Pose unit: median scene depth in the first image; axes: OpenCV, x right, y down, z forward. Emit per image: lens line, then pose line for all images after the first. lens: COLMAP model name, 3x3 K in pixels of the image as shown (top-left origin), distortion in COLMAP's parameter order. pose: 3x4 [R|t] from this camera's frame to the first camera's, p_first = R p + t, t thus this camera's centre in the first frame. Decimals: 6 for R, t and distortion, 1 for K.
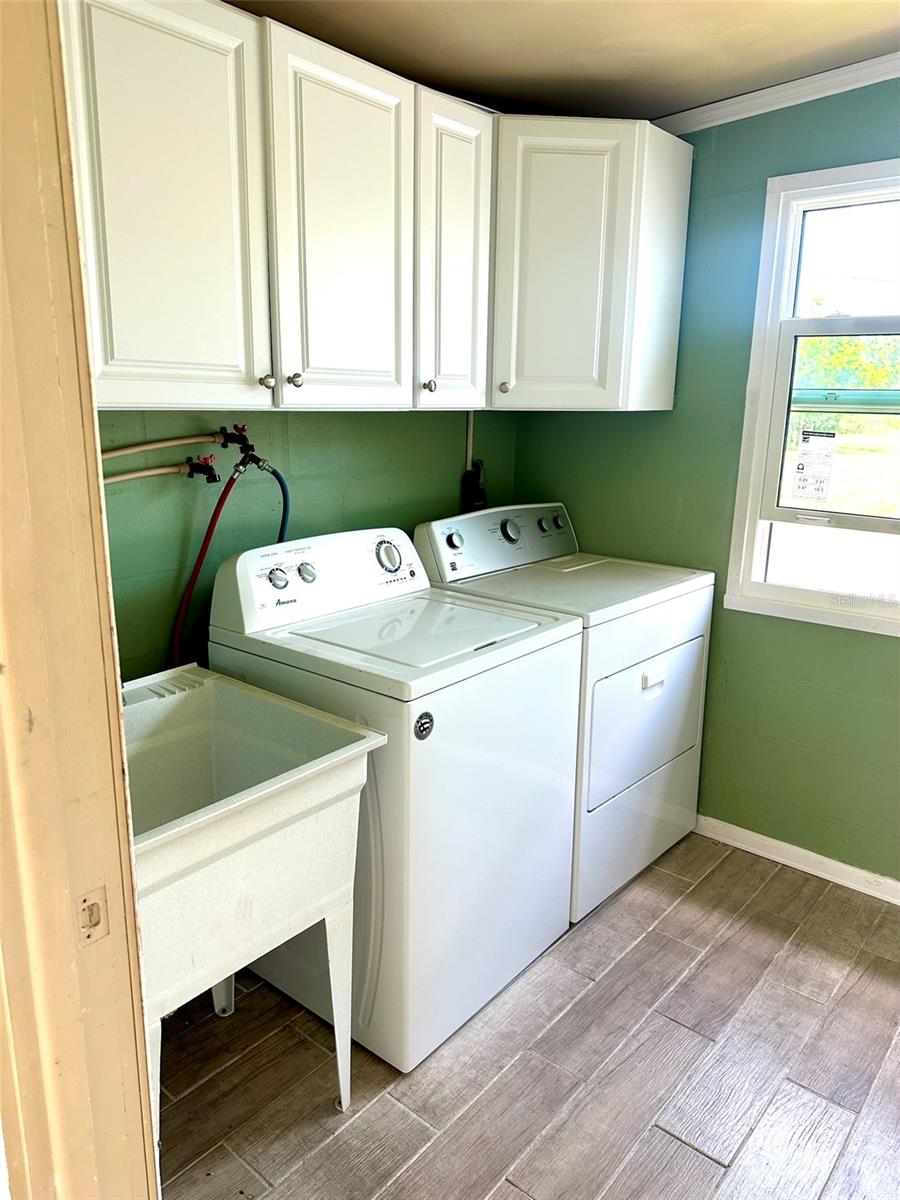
lens RADIAL K [[857.1, 0, 450.4], [0, 857.1, 603.1], [0, 0, 1]] dist [0.016771, -0.002909]
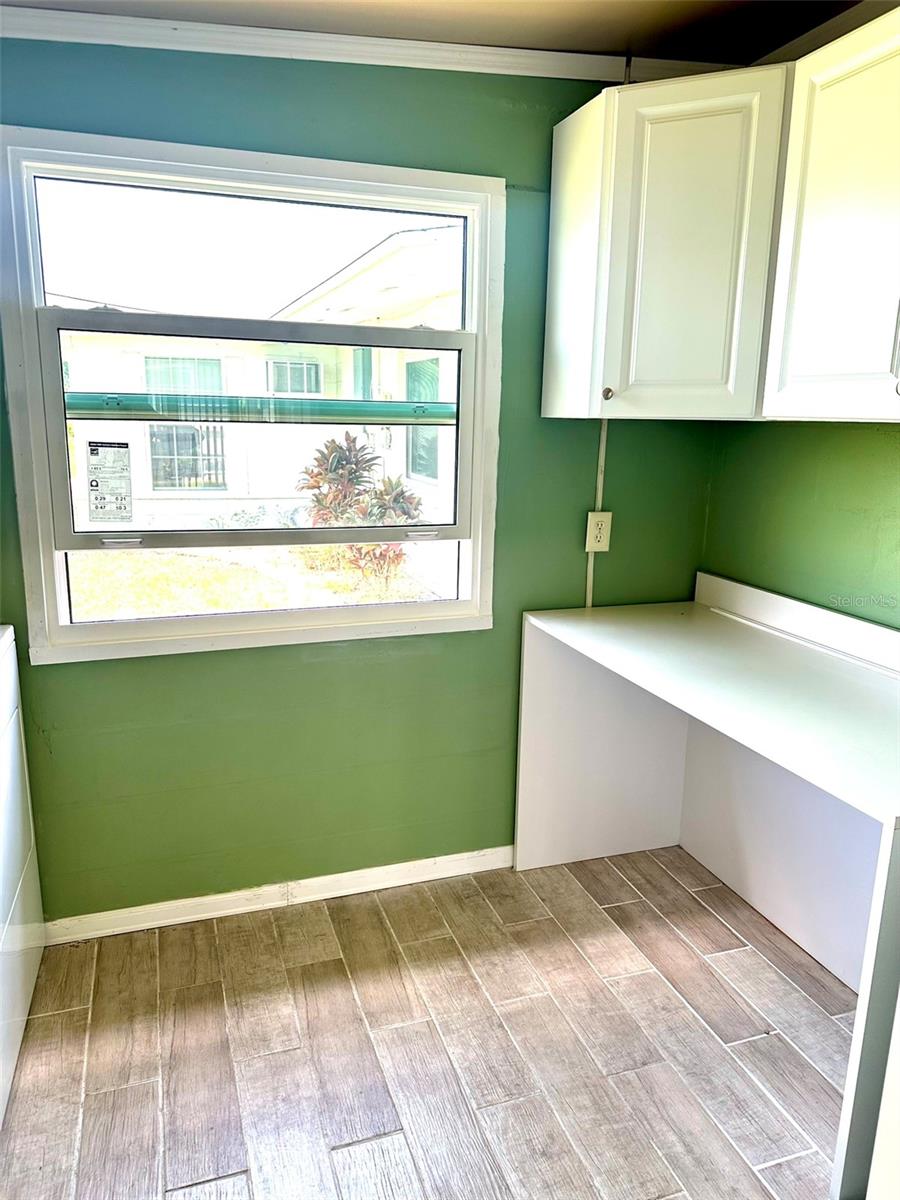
lens RADIAL K [[855.0, 0, 451.0], [0, 855.0, 601.1], [0, 0, 1]] dist [0.008572, -0.011438]
pose [[0.513722, -0.195804, 0.835315, -0.146154], [0.195277, 0.974740, 0.108390, -0.068930], [-0.835438, 0.107435, 0.538981, 0.263028]]
